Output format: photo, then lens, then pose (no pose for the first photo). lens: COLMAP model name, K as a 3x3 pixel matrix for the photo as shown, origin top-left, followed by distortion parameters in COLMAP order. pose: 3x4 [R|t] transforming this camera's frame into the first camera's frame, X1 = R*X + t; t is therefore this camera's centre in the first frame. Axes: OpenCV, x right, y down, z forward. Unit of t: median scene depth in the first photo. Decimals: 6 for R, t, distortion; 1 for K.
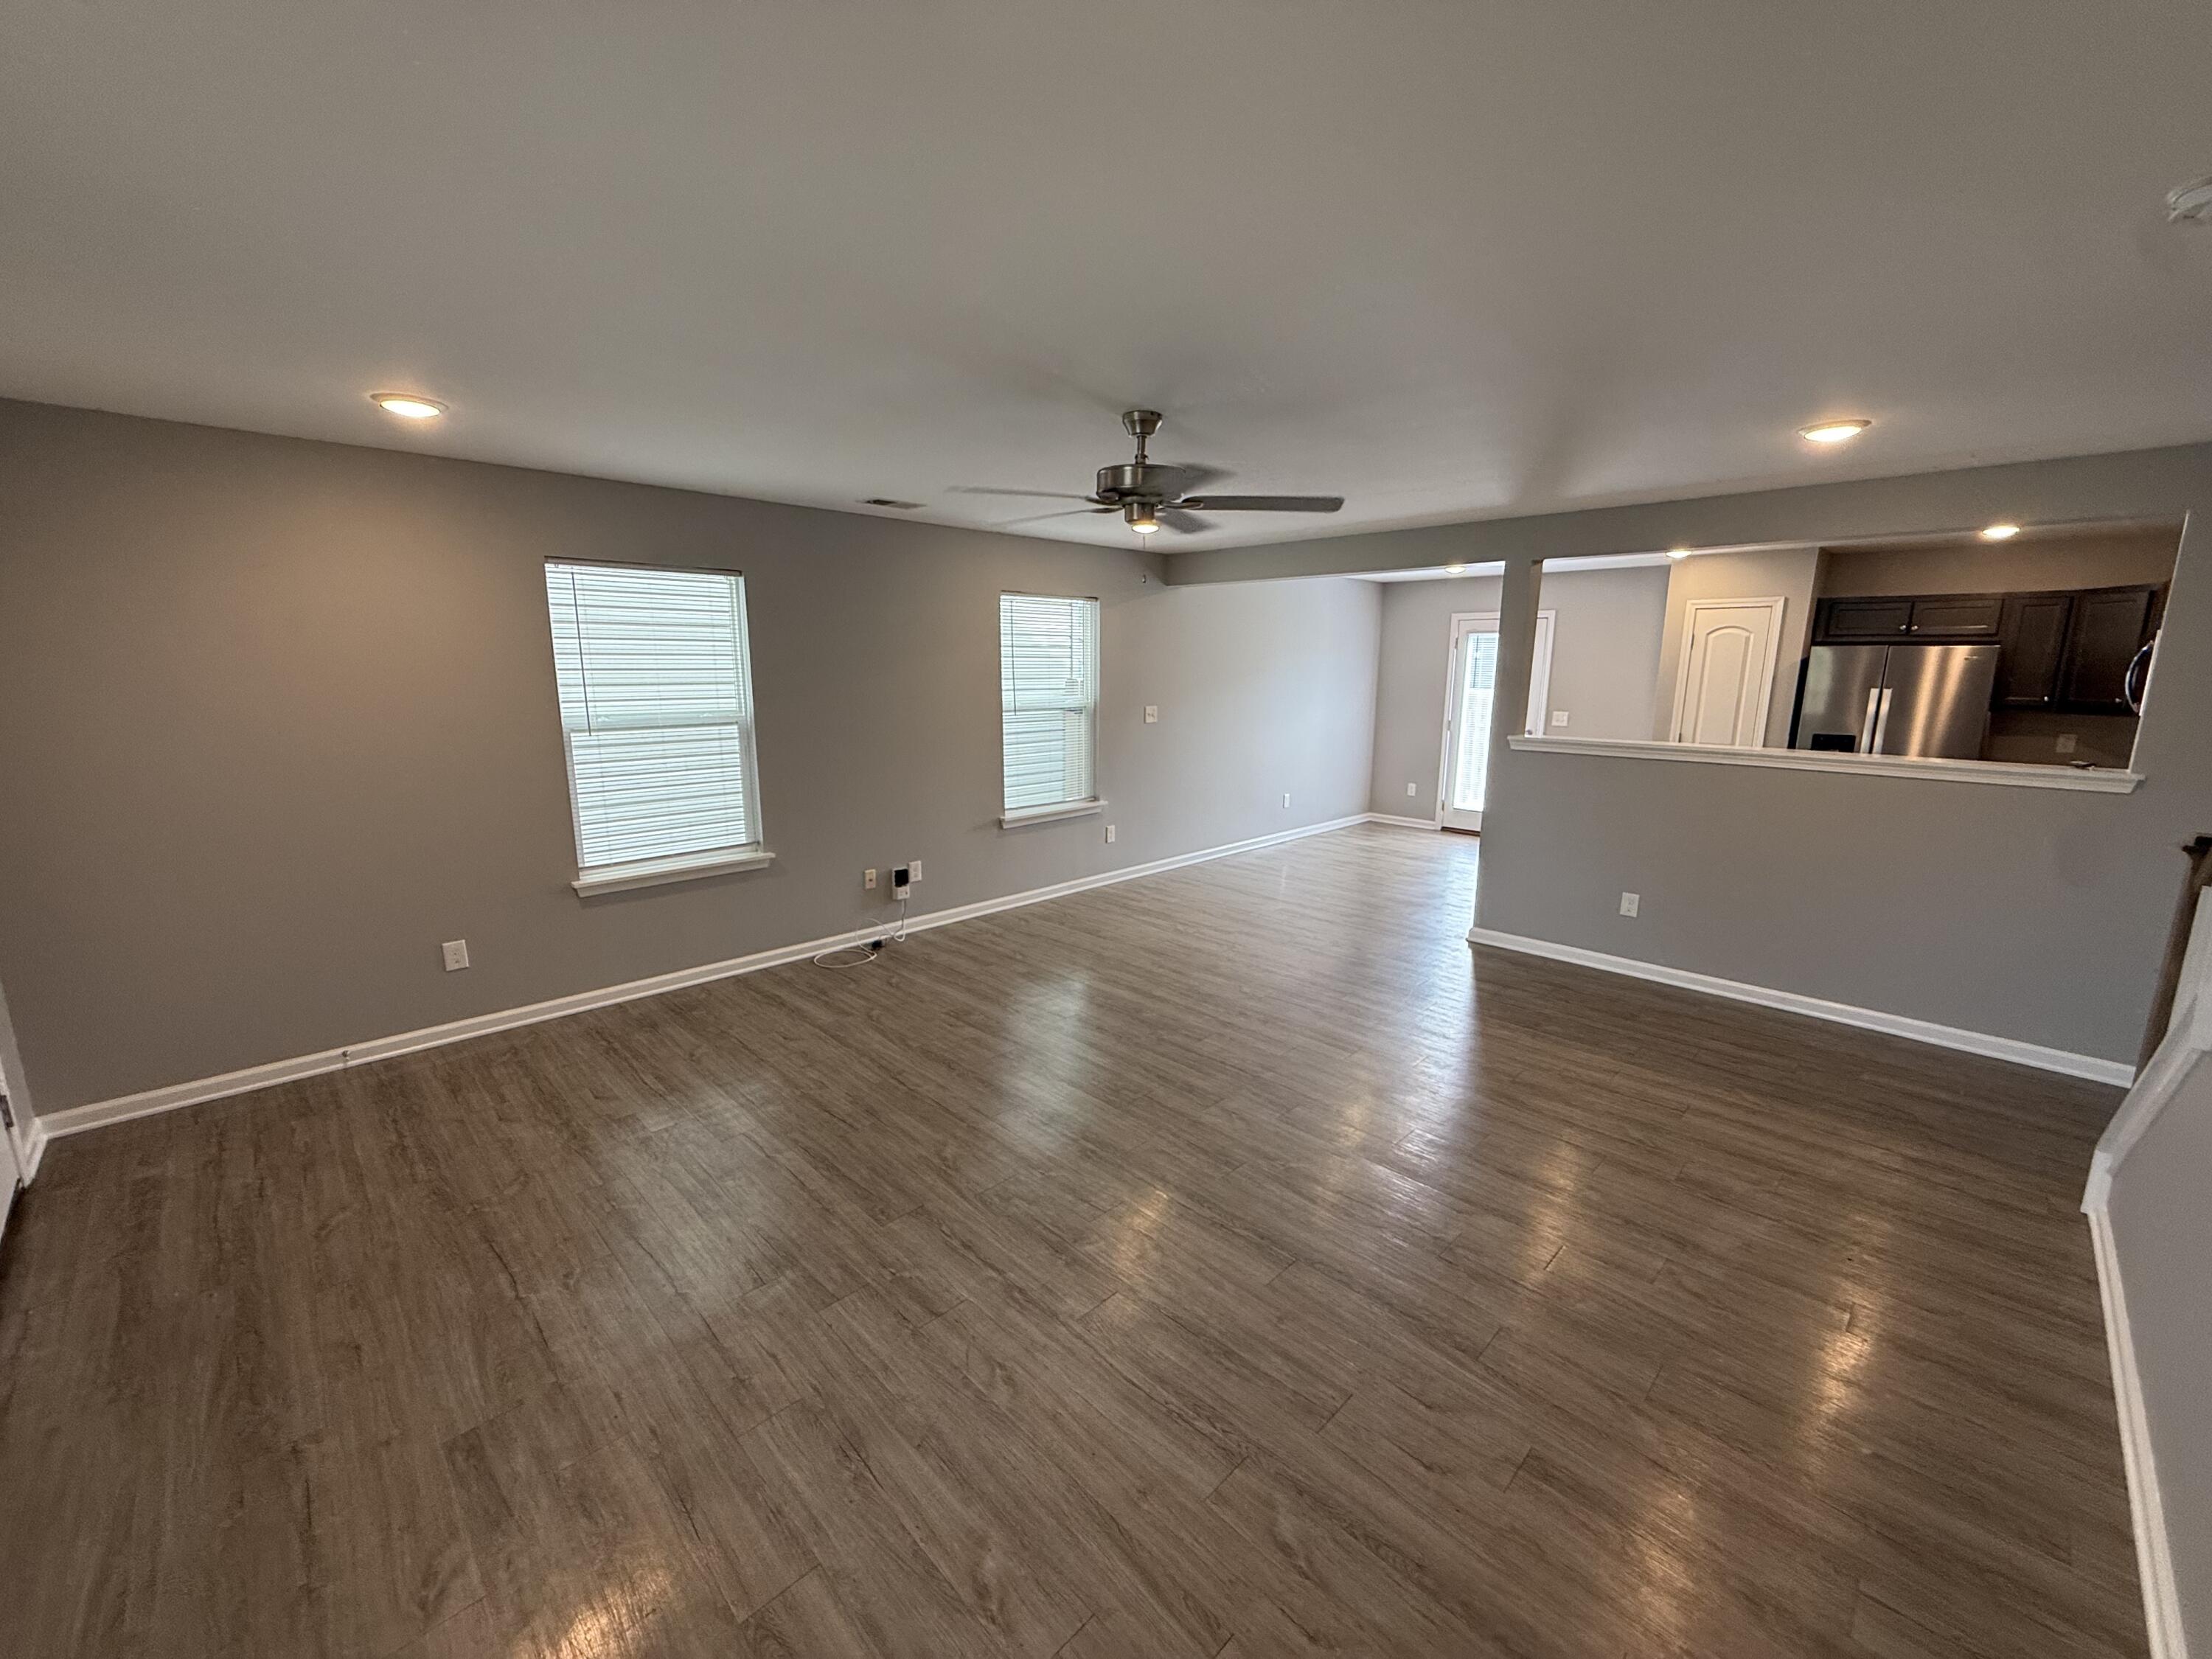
lens RADIAL K [[879.8, 0, 1098.2], [0, 879.8, 831.5], [0, 0, 1]] dist [0.000973, -0.000211]
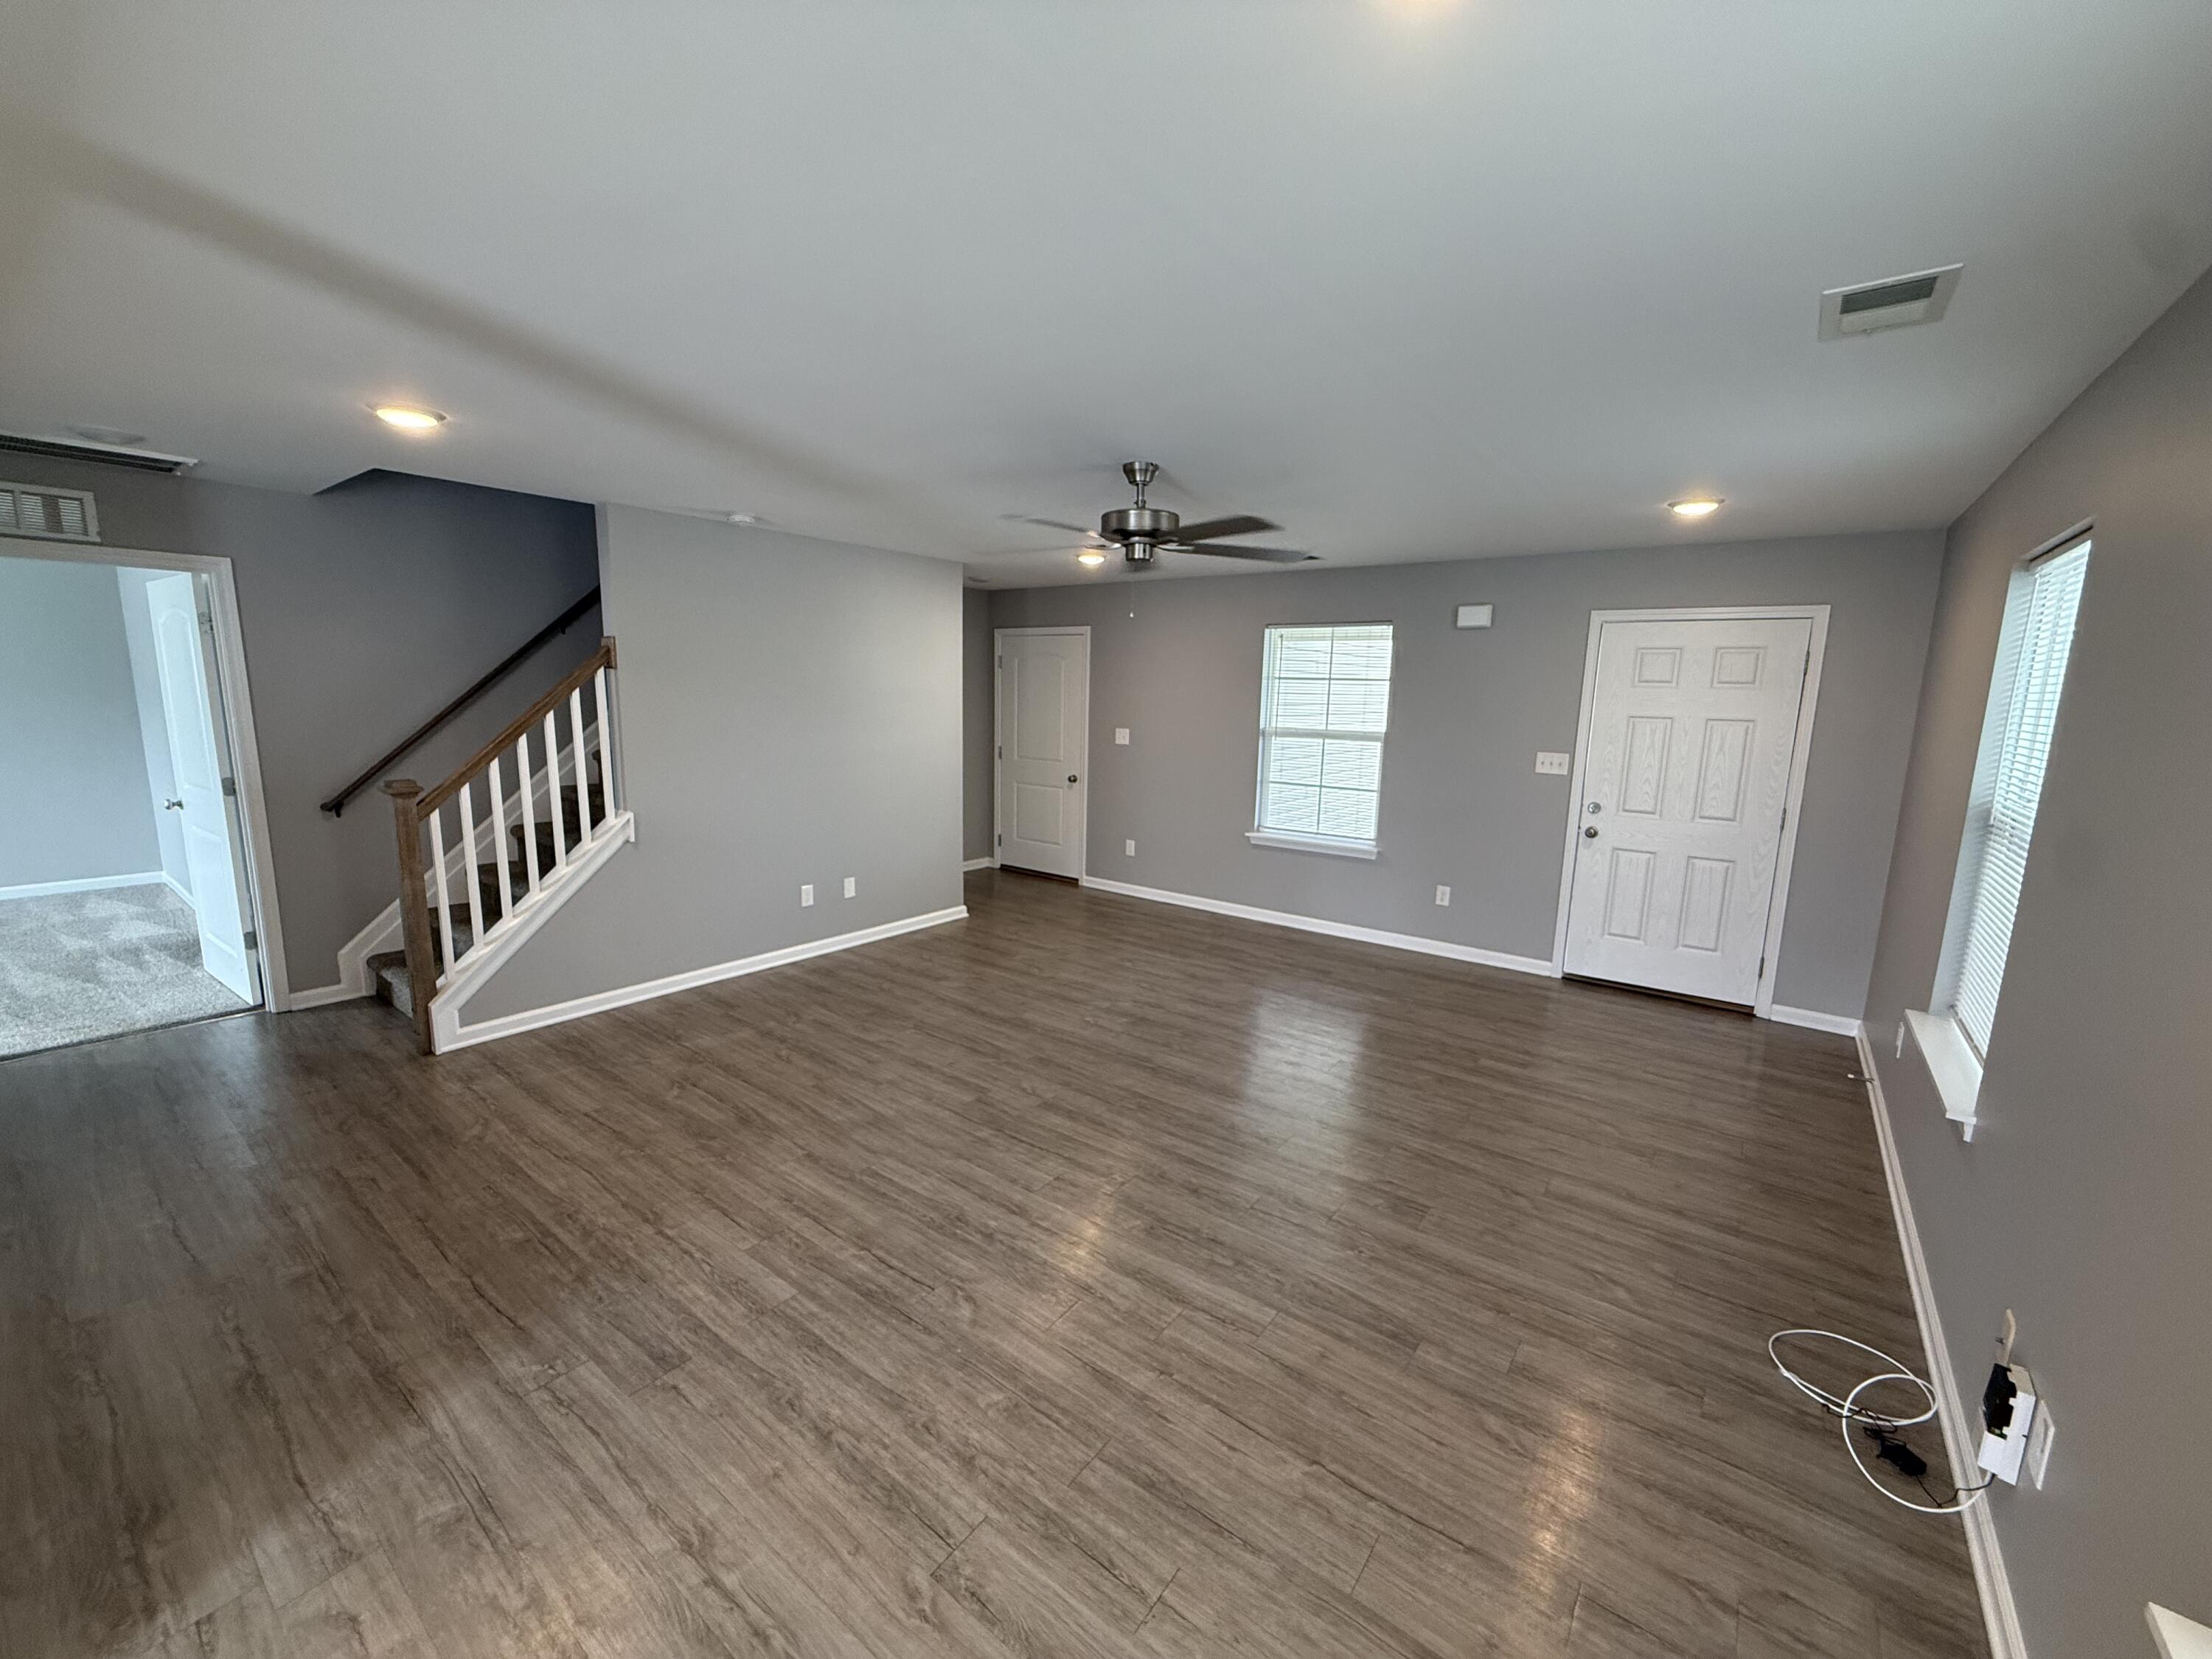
lens RADIAL K [[879.8, 0, 1098.2], [0, 879.8, 831.5], [0, 0, 1]] dist [0.000973, -0.000211]
pose [[-0.989836, -0.005405, -0.142112, 0.278397], [-0.054584, 0.937182, 0.344543, -0.452436], [0.131322, 0.348798, -0.927952, 2.347505]]
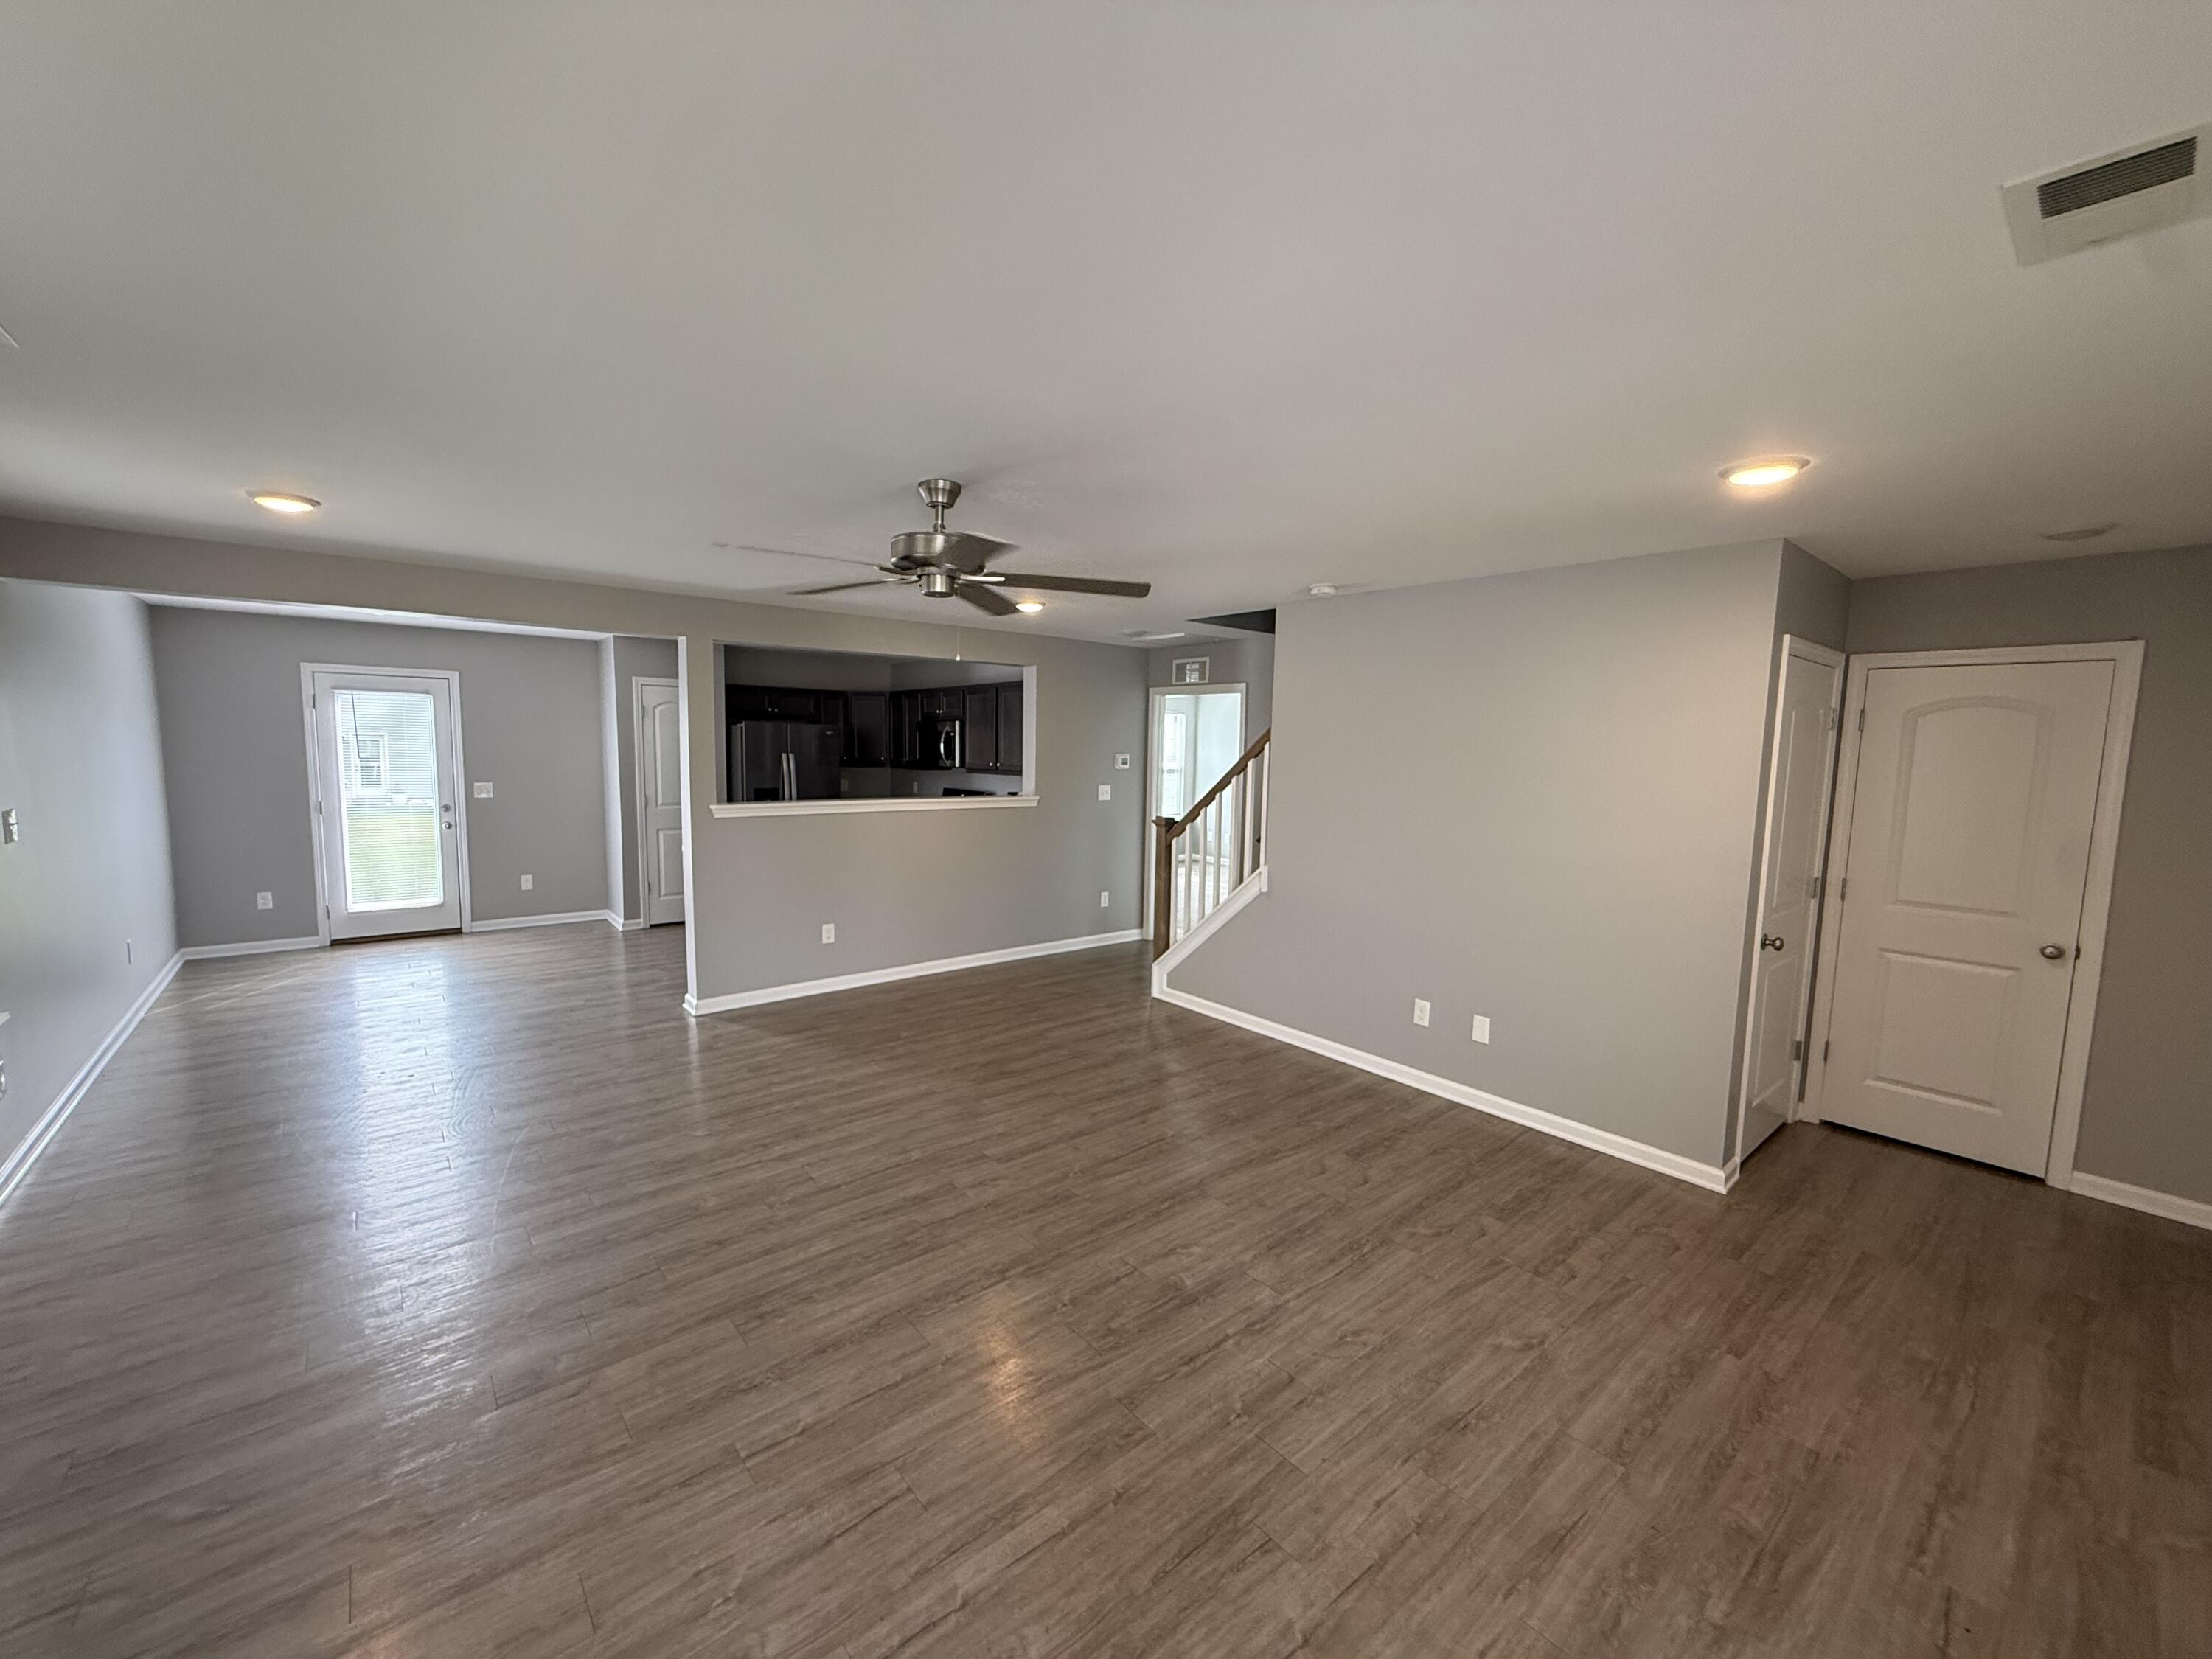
lens RADIAL K [[879.8, 0, 1098.2], [0, 879.8, 831.5], [0, 0, 1]] dist [0.000973, -0.000211]
pose [[0.083356, -0.104390, 0.991037, -0.977171], [0.168883, 0.981592, 0.089191, -0.177006], [-0.982105, 0.159934, 0.099451, 0.861152]]
